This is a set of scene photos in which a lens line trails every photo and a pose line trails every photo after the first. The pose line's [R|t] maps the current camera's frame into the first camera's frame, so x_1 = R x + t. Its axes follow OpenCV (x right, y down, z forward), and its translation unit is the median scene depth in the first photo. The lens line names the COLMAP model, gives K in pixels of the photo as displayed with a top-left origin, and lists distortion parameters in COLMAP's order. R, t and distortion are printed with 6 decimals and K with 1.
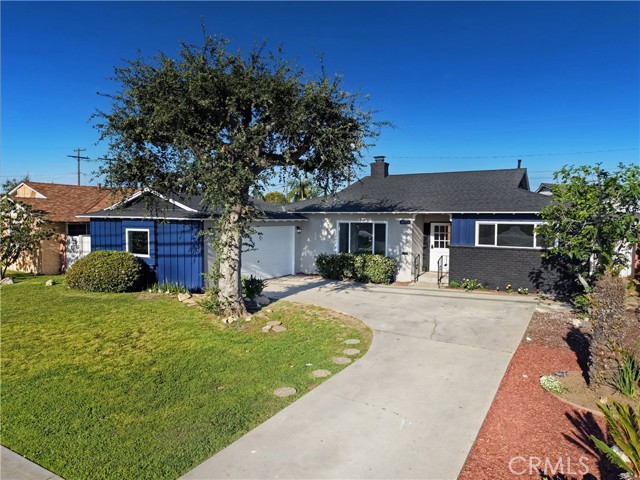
lens RADIAL K [[389.4, 0, 320.0], [0, 389.4, 240.0], [0, 0, 1]] dist [0.002294, 0.000644]
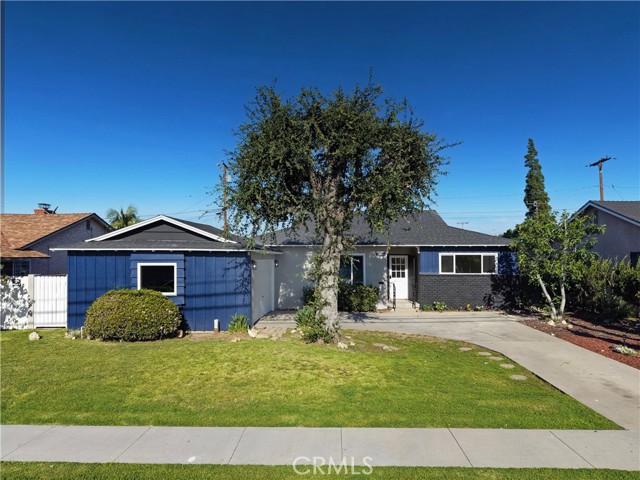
lens RADIAL K [[422.1, 0, 319.0], [0, 422.1, 220.0], [0, 0, 1]] dist [0.006515, 0.002151]
pose [[0.901420, 0.028665, 0.431996, -0.506273], [0.033207, 0.990289, -0.135003, 0.014551], [-0.431670, 0.136040, 0.891714, -0.015028]]
